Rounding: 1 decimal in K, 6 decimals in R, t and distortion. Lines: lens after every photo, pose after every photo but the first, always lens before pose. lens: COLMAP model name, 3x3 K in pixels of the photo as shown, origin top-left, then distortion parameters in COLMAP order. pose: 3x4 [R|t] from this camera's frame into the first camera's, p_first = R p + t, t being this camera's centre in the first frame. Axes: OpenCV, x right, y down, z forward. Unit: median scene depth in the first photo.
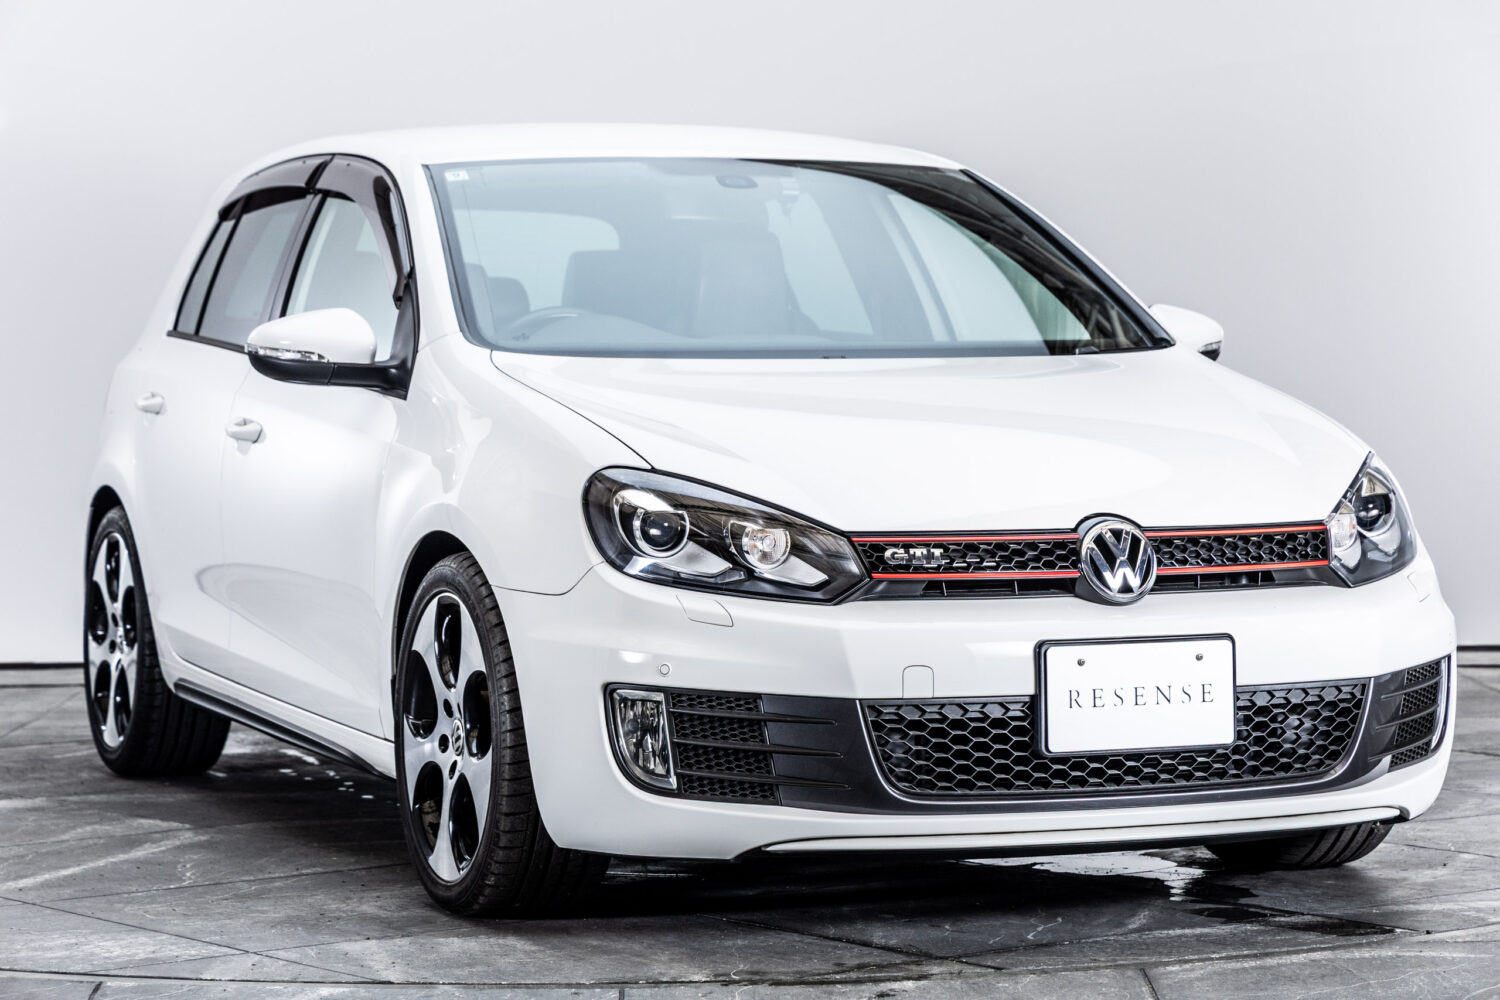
lens RADIAL K [[3871.8, 0, 747.0], [0, 3871.8, 499.7], [0, 0, 1]] dist [0.059799, 0.000000]
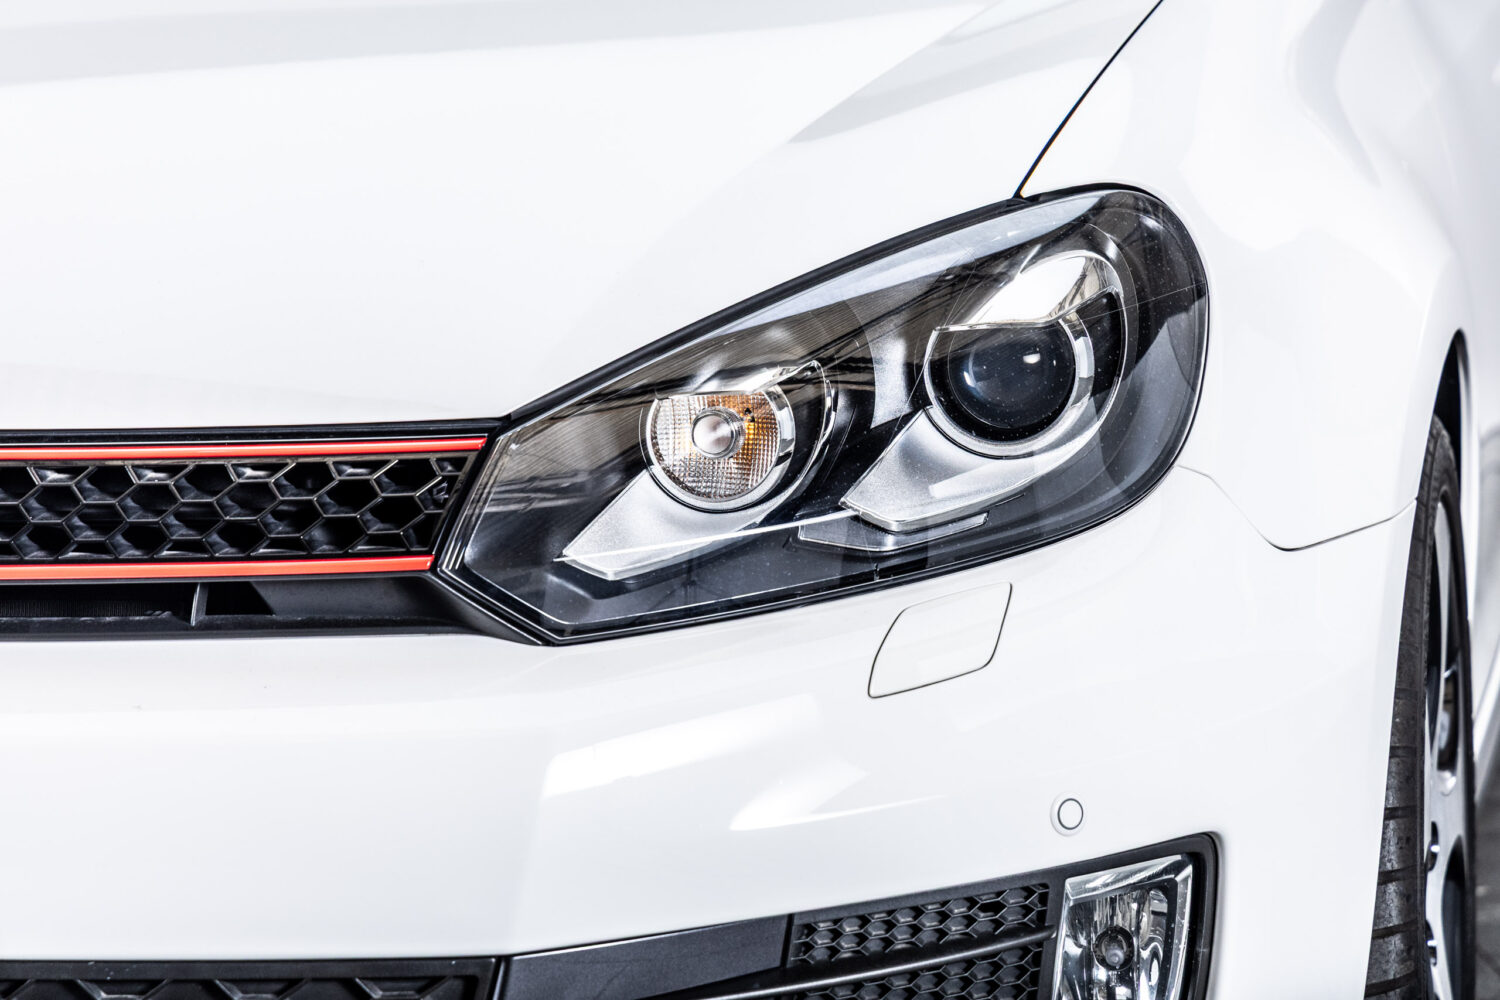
lens RADIAL K [[4272.0, 0, 778.3], [0, 4272.0, 449.3], [0, 0, 1]] dist [0.054746, 0.000000]
pose [[0.828843, 0.049868, -0.557255, 0.371254], [-0.008759, 0.997054, 0.076198, -0.019106], [0.559413, -0.058275, 0.826838, 0.761847]]
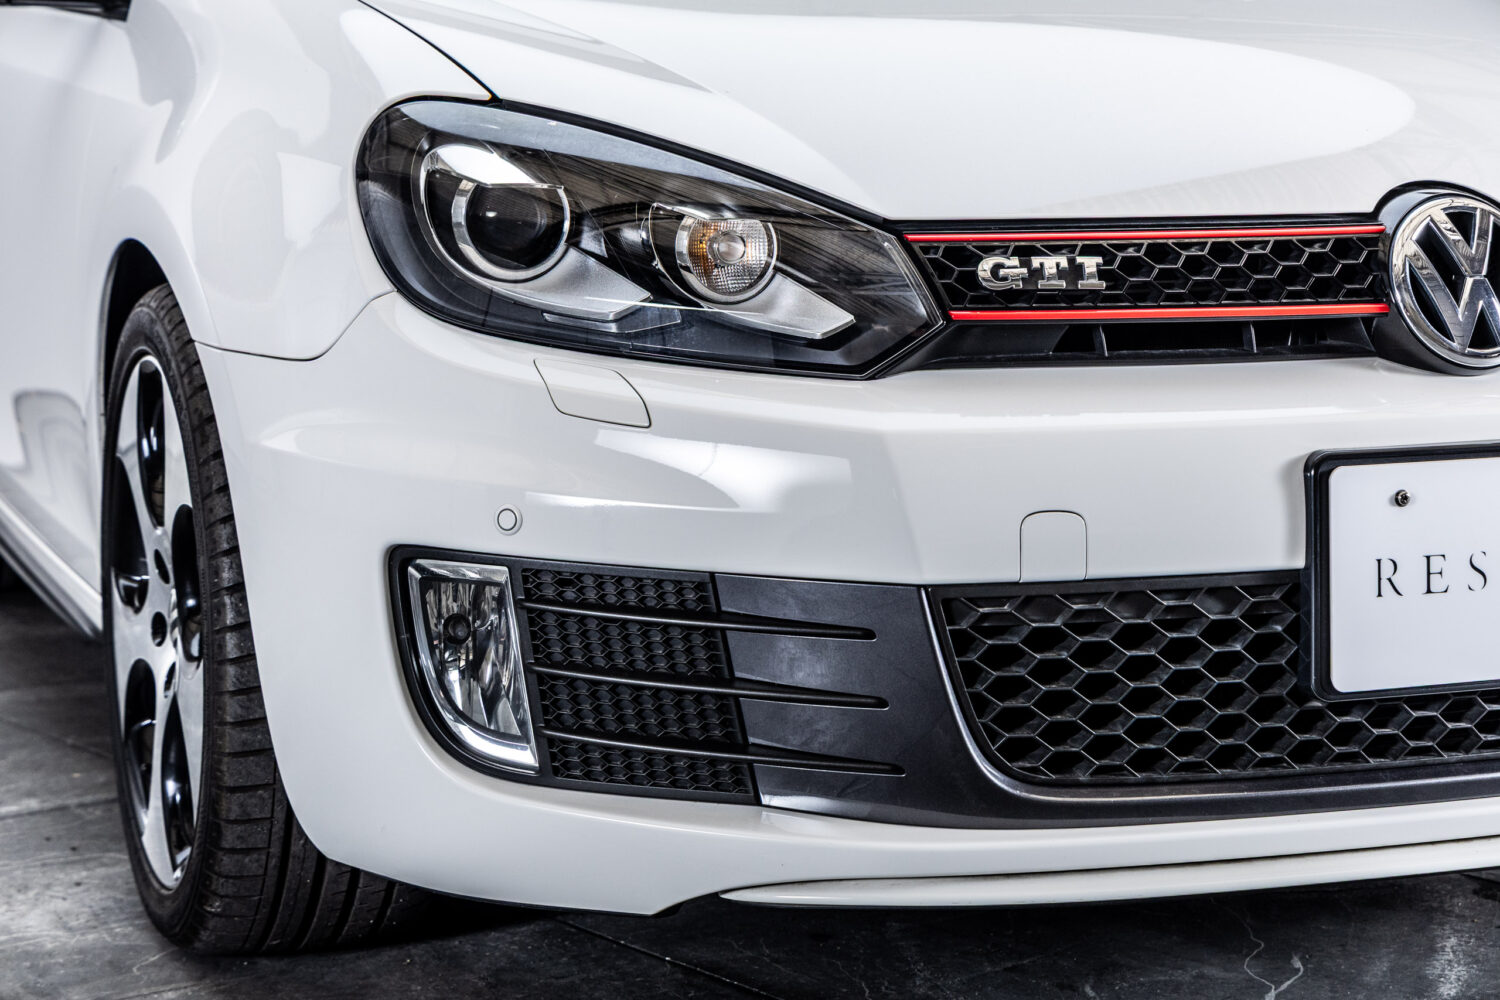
lens RADIAL K [[2888.0, 0, 756.6], [0, 2888.0, 512.0], [0, 0, 1]] dist [0.047638, 0.000000]
pose [[0.999802, -0.005717, -0.019042, 0.015277], [0.007290, 0.996474, 0.083583, 0.013794], [0.018497, -0.083705, 0.996319, 0.642170]]
